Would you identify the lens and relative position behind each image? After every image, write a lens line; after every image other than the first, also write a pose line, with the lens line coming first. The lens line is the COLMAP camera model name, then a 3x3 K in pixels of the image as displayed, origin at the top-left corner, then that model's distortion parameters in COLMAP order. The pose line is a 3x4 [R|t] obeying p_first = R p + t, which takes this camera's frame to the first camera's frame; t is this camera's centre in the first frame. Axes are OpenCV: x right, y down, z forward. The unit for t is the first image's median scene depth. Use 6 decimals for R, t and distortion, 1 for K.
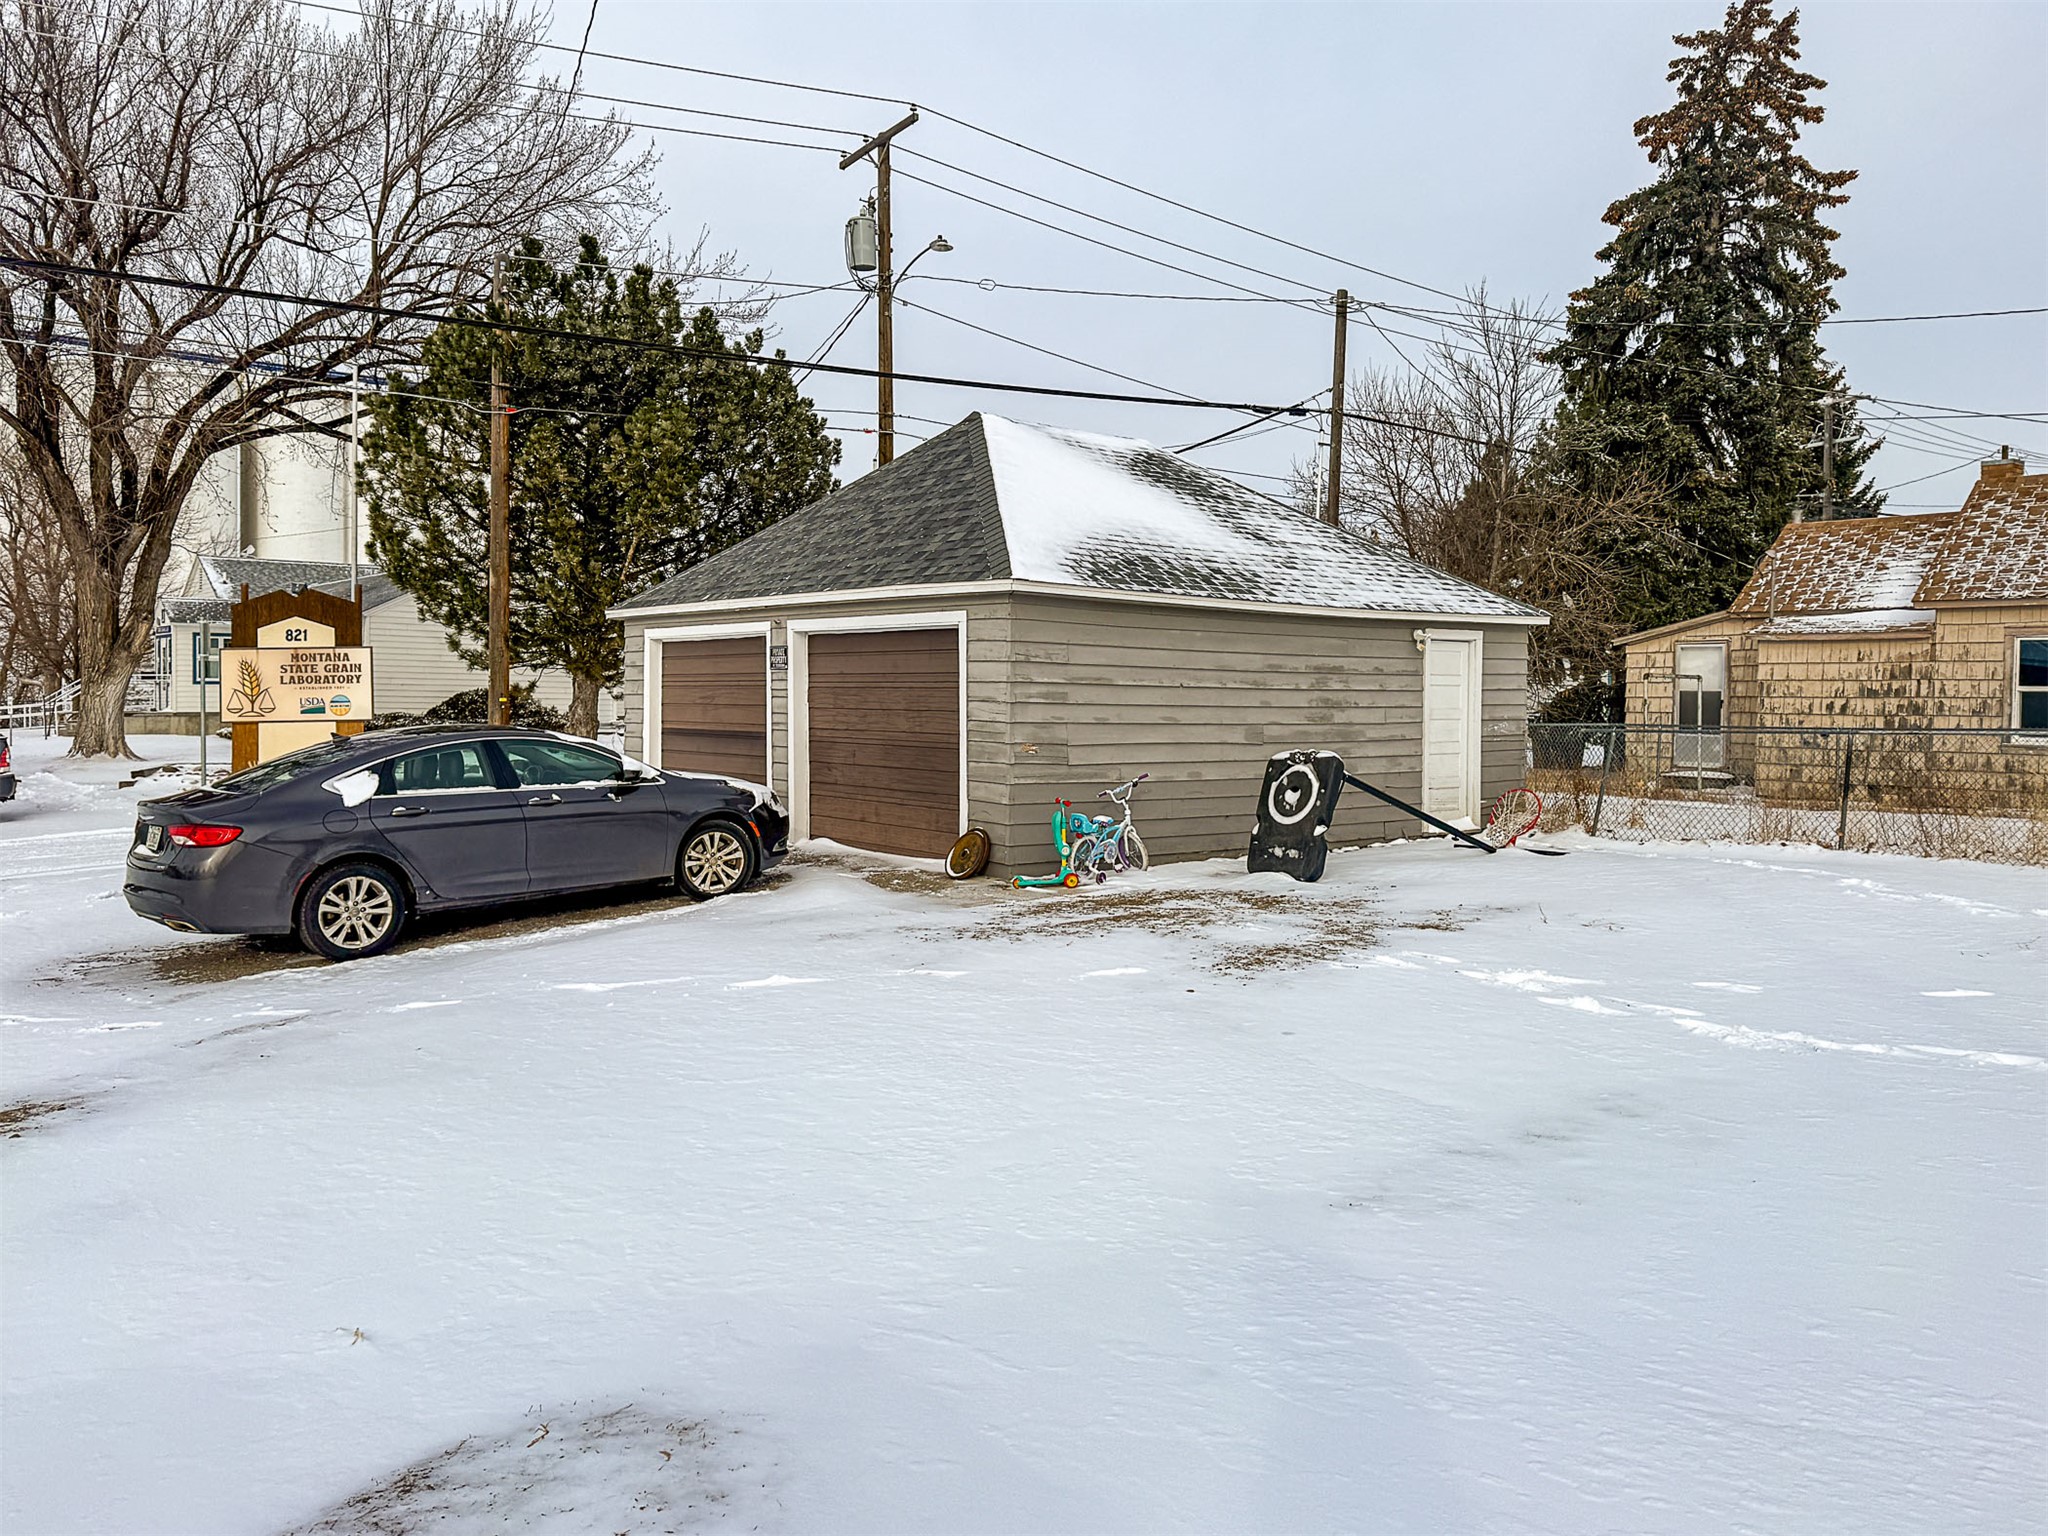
lens RADIAL K [[1464.7, 0, 1024.0], [0, 1464.7, 768.0], [0, 0, 1]] dist [0.125932, -0.195120]
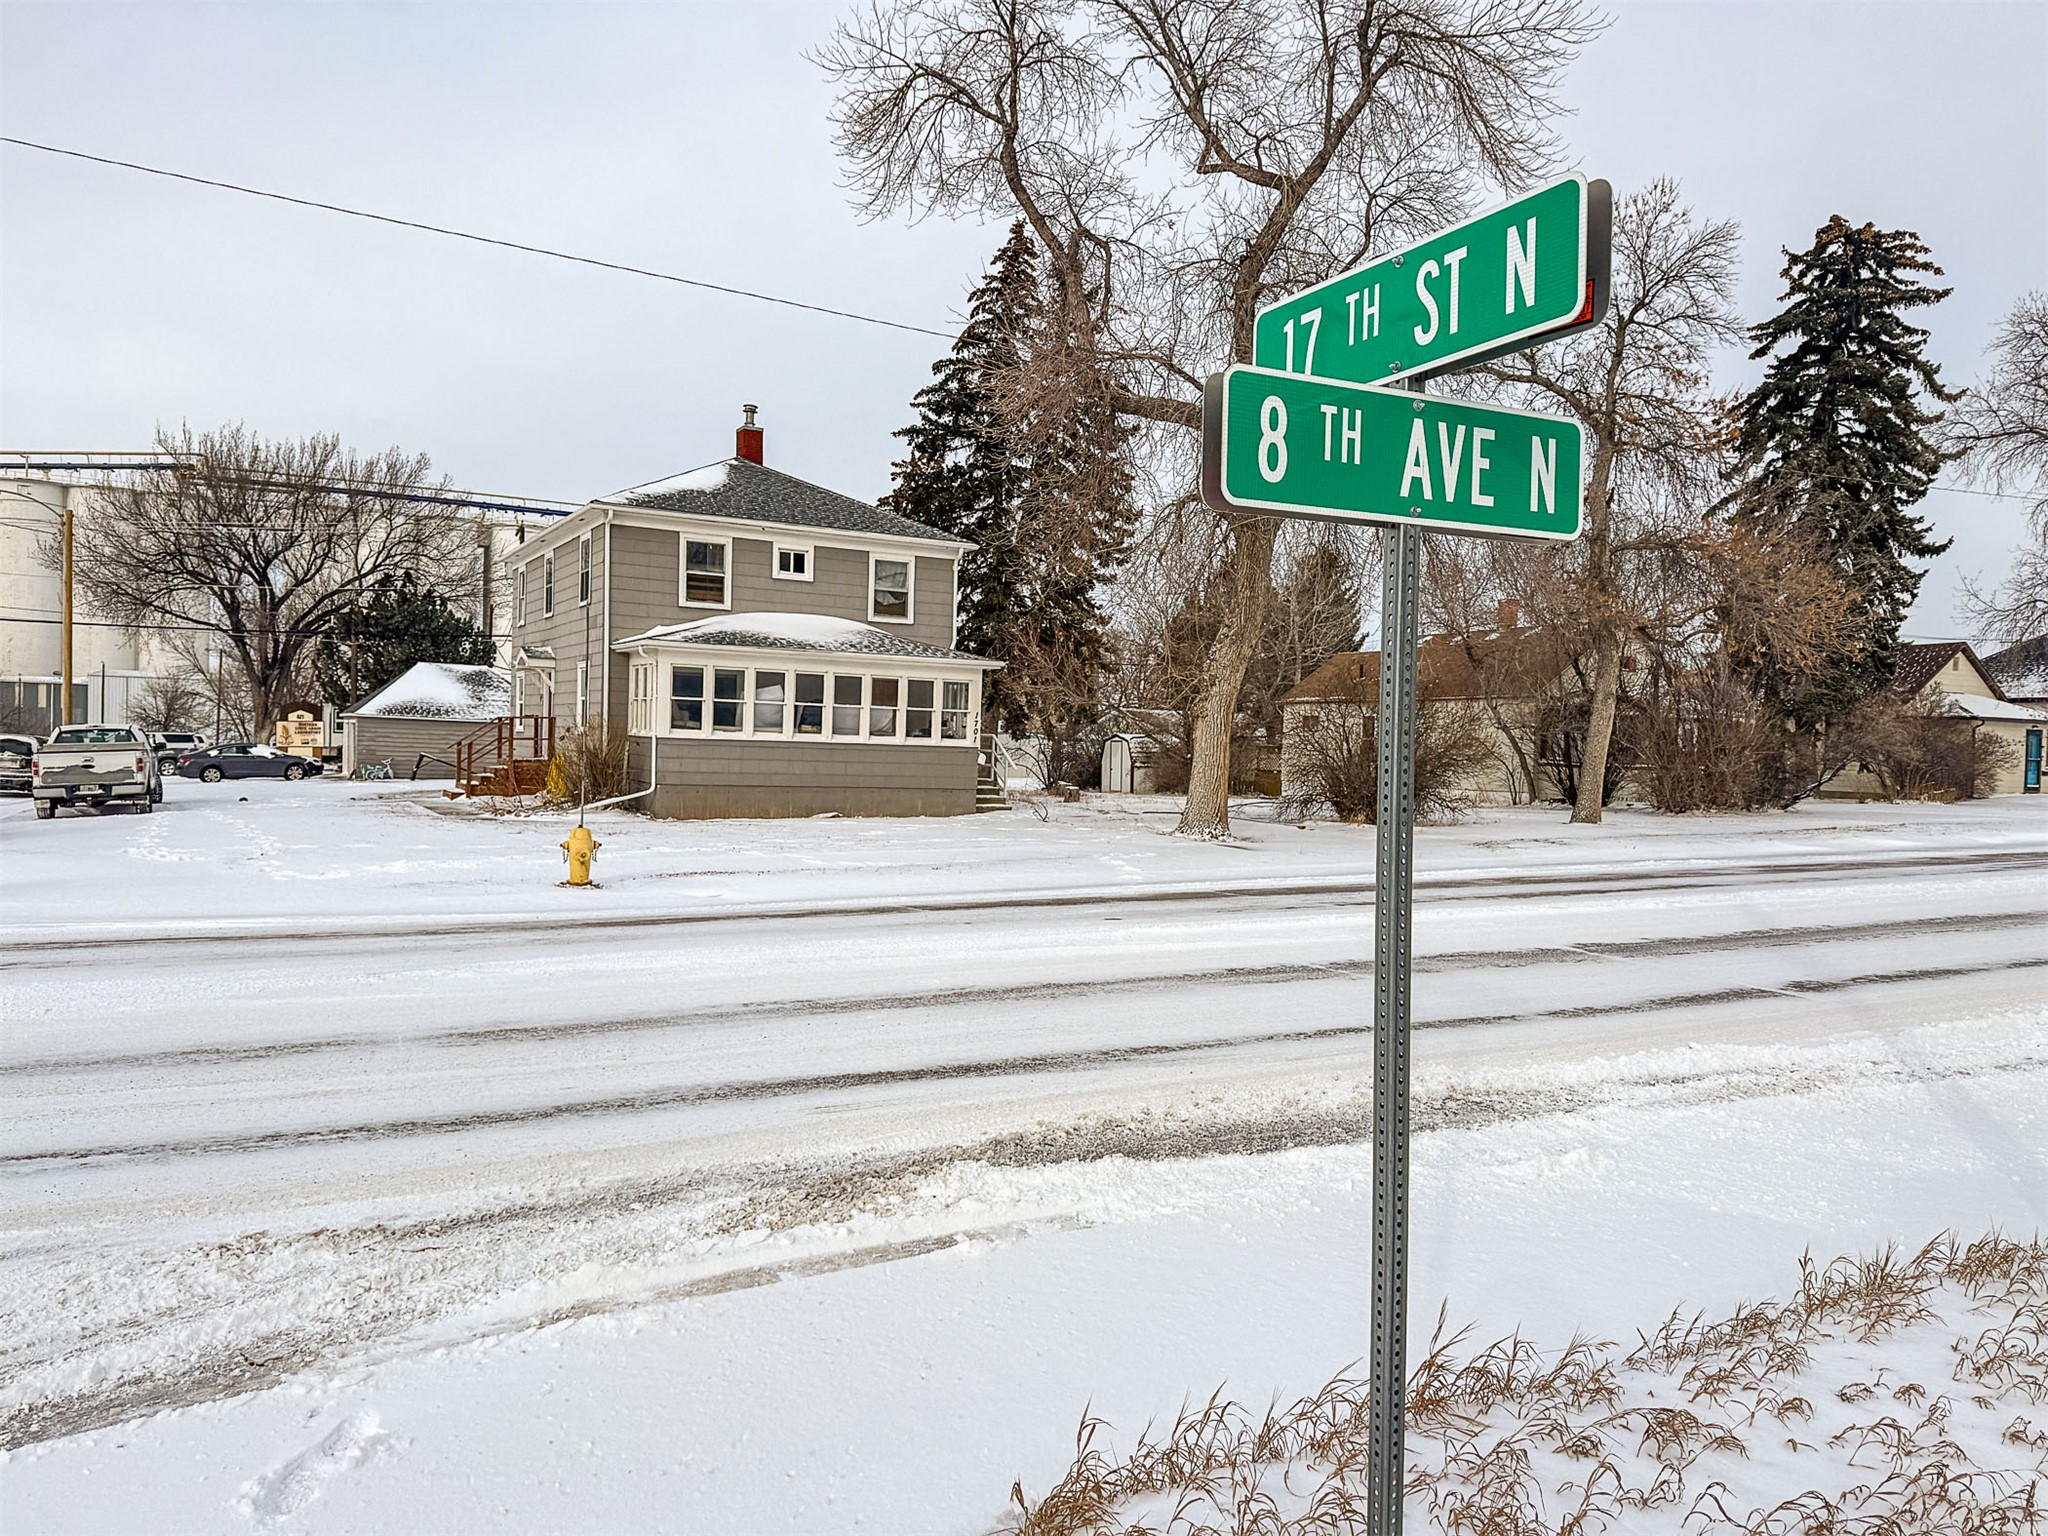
lens RADIAL K [[1464.7, 0, 1024.0], [0, 1464.7, 768.0], [0, 0, 1]] dist [0.125932, -0.195120]
pose [[0.984437, 0.020218, -0.174573, 2.215097], [-0.027143, 0.998933, -0.037371, 0.124030], [0.173631, 0.041528, 0.983935, -2.500473]]
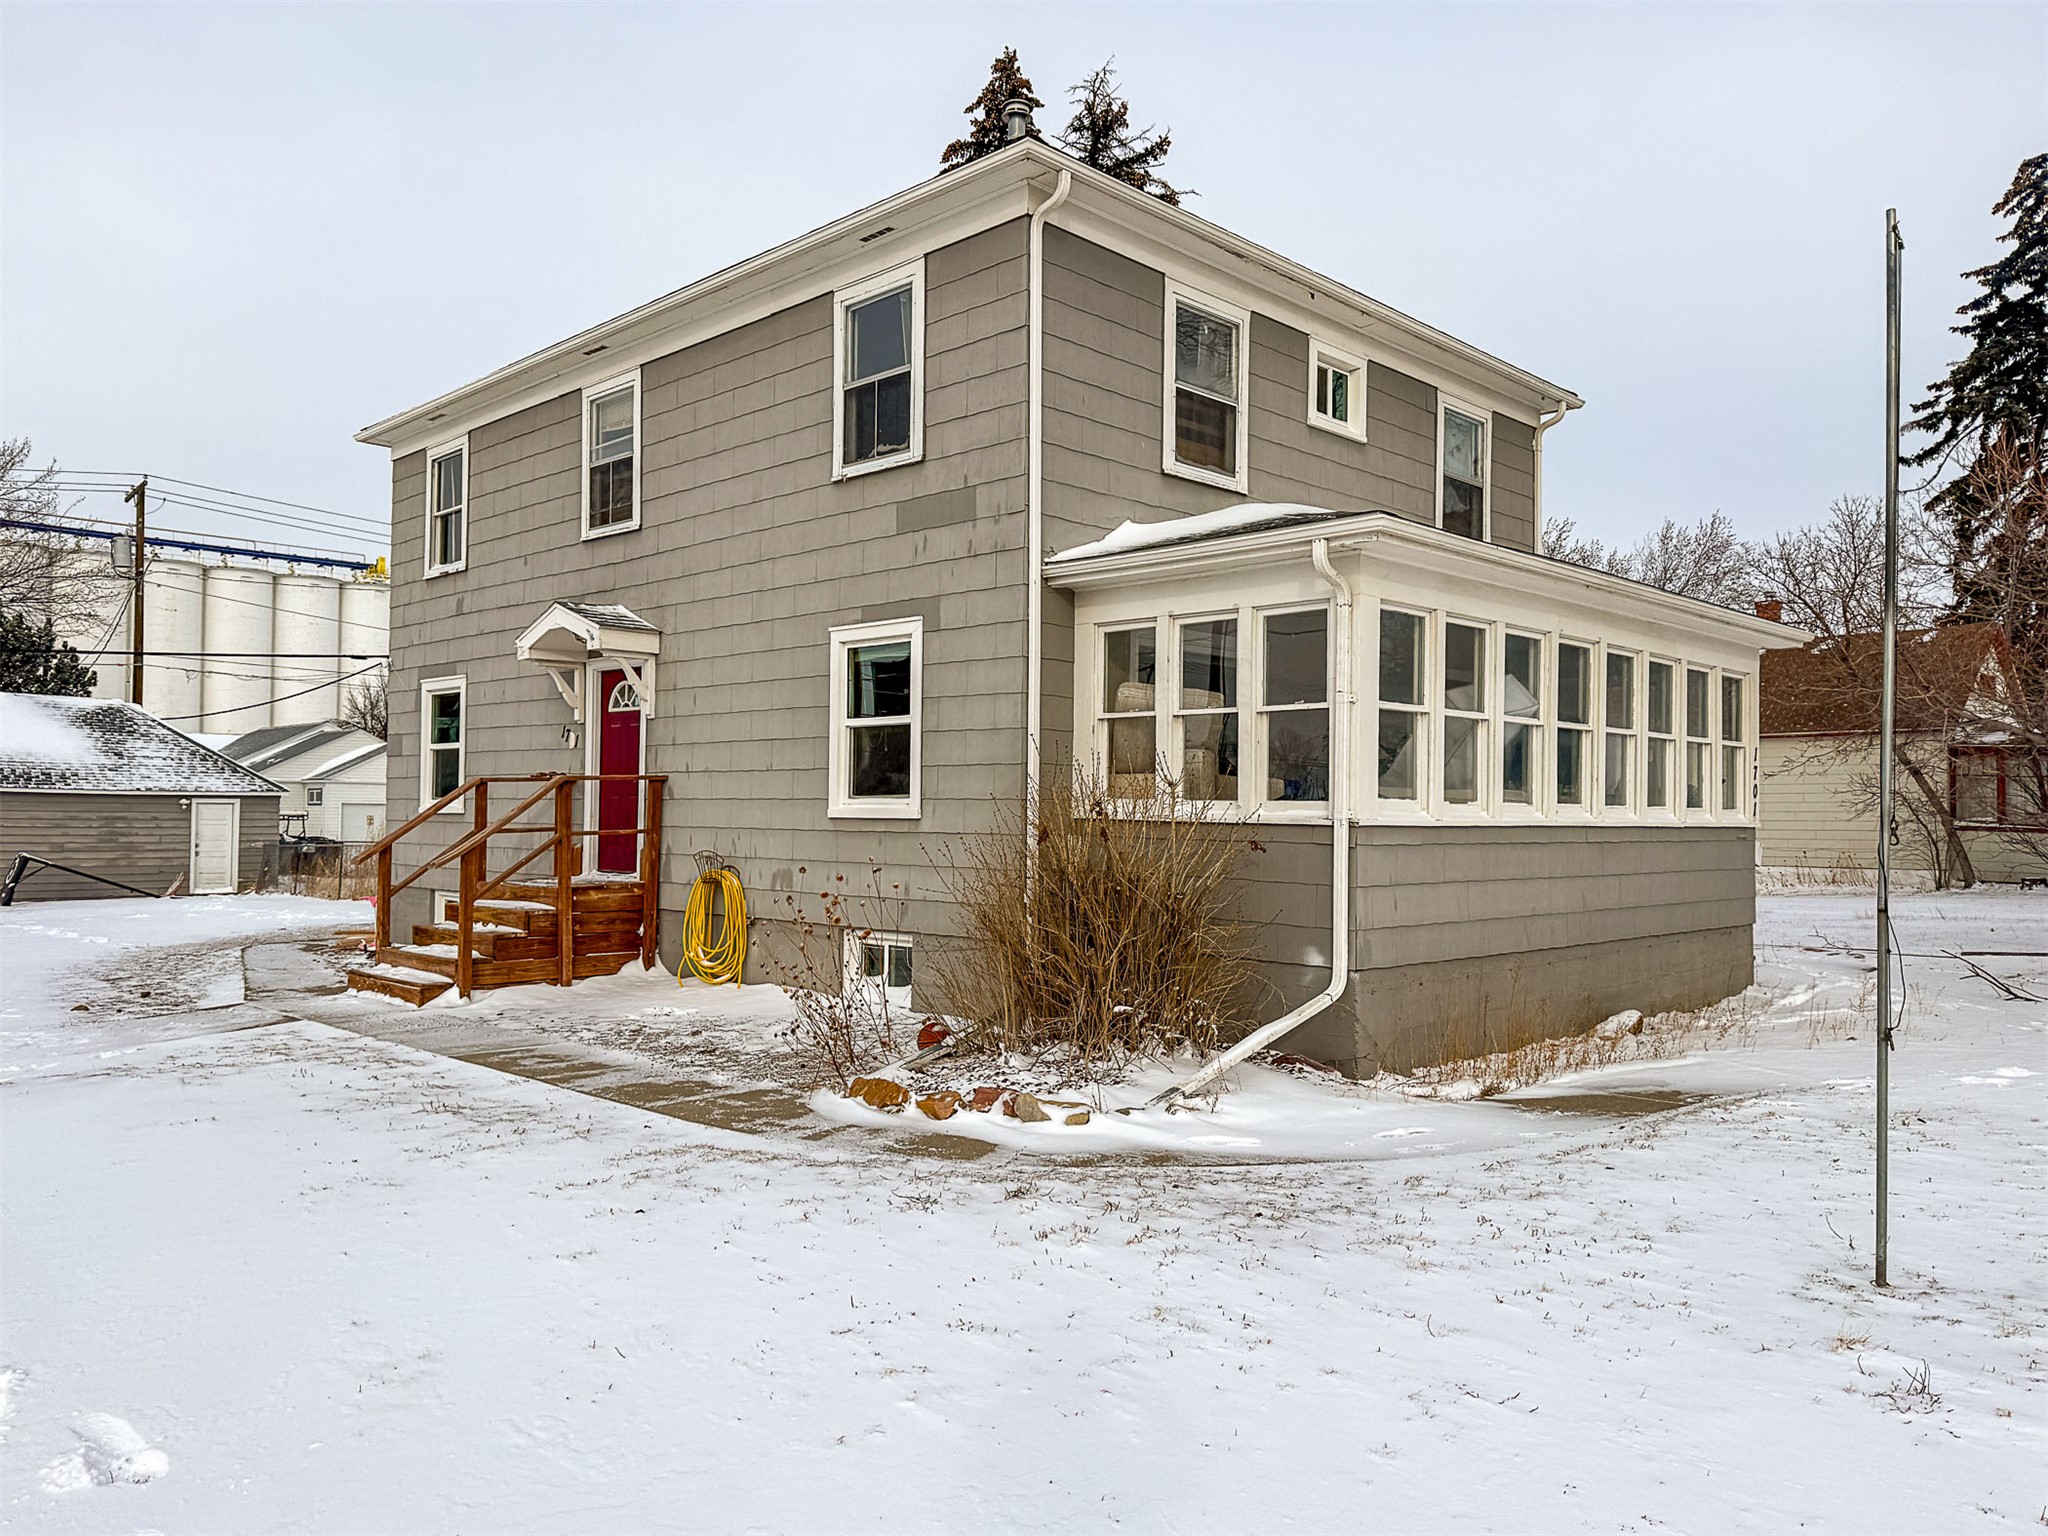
lens RADIAL K [[1464.7, 0, 1024.0], [0, 1464.7, 768.0], [0, 0, 1]] dist [0.125932, -0.195120]
pose [[0.992674, -0.000557, 0.120825, 1.166591], [0.010331, 0.996718, -0.080286, 0.047457], [-0.120384, 0.080946, 0.989422, -1.258952]]
